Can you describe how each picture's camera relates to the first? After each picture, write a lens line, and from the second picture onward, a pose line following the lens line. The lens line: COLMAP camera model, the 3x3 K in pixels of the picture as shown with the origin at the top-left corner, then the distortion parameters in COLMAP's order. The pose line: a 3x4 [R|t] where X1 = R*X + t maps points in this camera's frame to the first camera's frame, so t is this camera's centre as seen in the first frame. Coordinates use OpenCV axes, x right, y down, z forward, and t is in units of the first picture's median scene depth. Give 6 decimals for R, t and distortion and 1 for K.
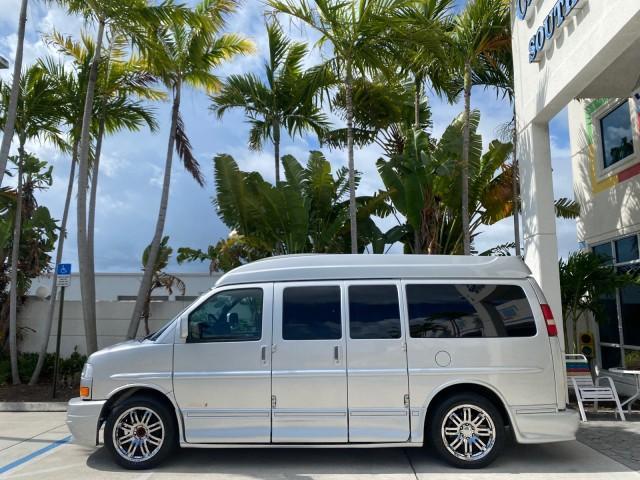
lens RADIAL K [[498.3, 0, 320.8], [0, 498.3, 234.3], [0, 0, 1]] dist [0.004170, -0.001504]
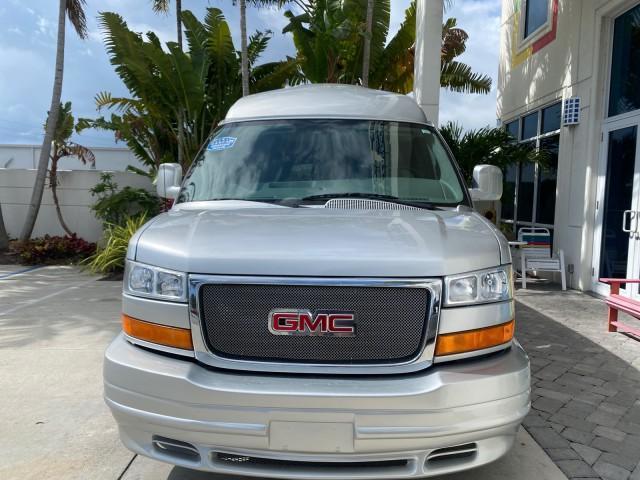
lens RADIAL K [[497.8, 0, 319.7], [0, 497.8, 237.7], [0, 0, 1]] dist [0.006035, -0.002882]
pose [[0.999374, 0.016895, 0.031077, 0.182827], [-0.023871, 0.970468, 0.240047, 0.019393], [-0.026104, -0.240638, 0.970264, 0.001620]]
